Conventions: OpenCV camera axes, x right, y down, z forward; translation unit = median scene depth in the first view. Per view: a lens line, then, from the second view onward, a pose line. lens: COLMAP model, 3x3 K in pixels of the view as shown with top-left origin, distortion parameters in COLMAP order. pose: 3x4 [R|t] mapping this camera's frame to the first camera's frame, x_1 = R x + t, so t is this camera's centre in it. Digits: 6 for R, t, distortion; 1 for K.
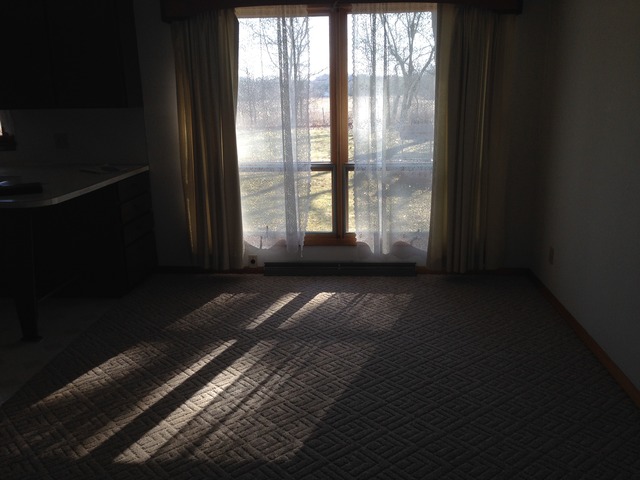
lens RADIAL K [[600.4, 0, 320.0], [0, 600.4, 240.0], [0, 0, 1]] dist [0.112773, -0.003822]
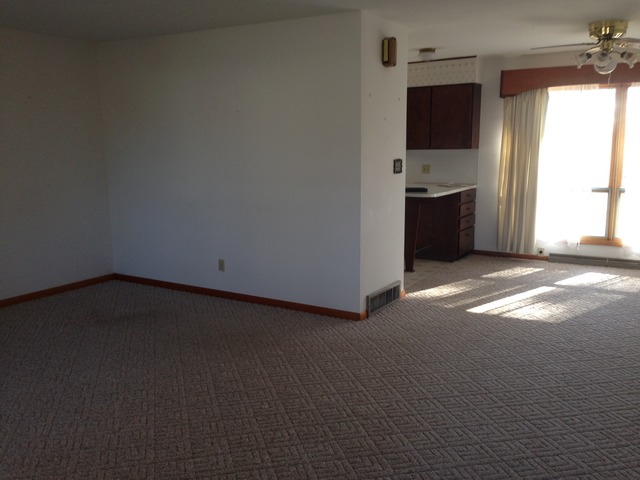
lens RADIAL K [[600.4, 0, 320.0], [0, 600.4, 240.0], [0, 0, 1]] dist [0.112773, -0.003822]
pose [[0.881432, 0.092302, -0.463205, 0.106849], [-0.121285, 0.992065, -0.033107, 0.130490], [0.456473, 0.085361, 0.885633, -0.610329]]
